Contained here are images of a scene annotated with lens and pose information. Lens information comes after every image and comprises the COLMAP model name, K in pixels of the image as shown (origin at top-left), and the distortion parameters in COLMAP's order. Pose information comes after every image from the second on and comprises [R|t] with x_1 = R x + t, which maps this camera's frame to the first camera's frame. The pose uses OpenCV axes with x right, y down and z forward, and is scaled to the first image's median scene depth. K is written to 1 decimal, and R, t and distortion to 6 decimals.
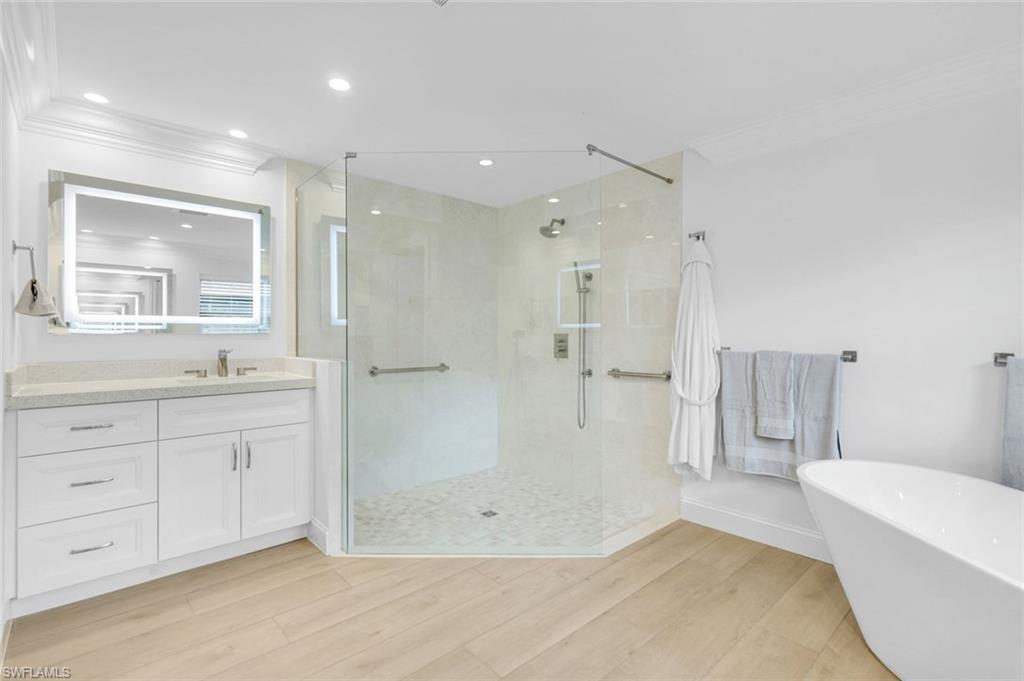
lens RADIAL K [[475.7, 0, 511.9], [0, 475.7, 335.6], [0, 0, 1]] dist [0.000685, -0.000113]
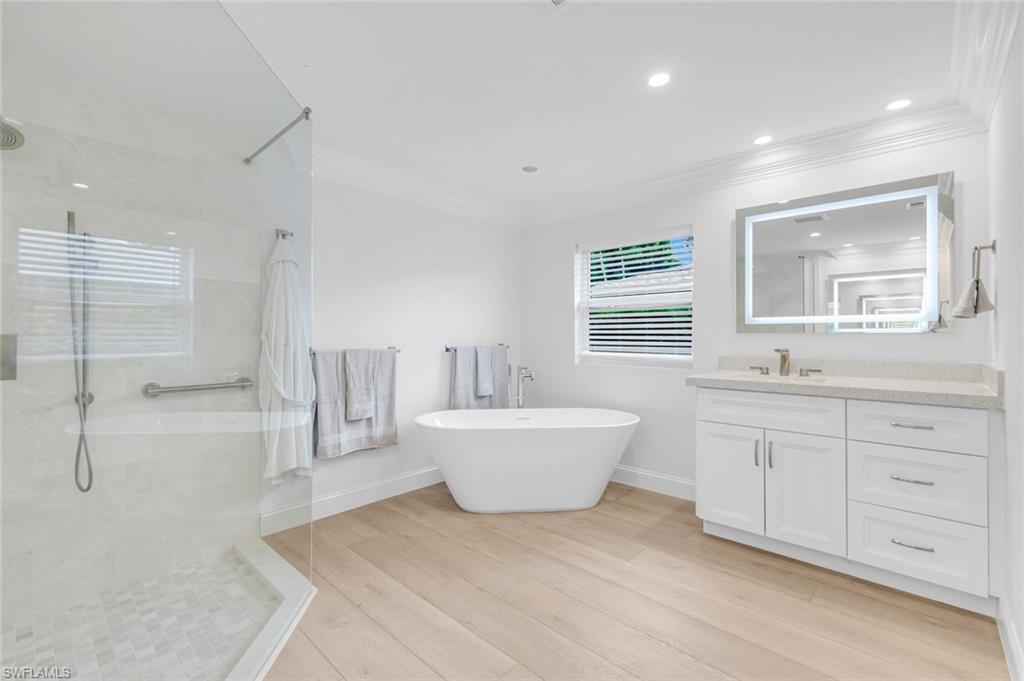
lens RADIAL K [[447.3, 0, 511.7], [0, 447.3, 340.3], [0, 0, 1]] dist [0.004120, 0.000283]
pose [[-0.083498, -0.011162, 0.996445, -0.622279], [0.001938, 0.999934, 0.011363, -0.001534], [-0.996506, 0.002879, -0.083471, 0.684778]]
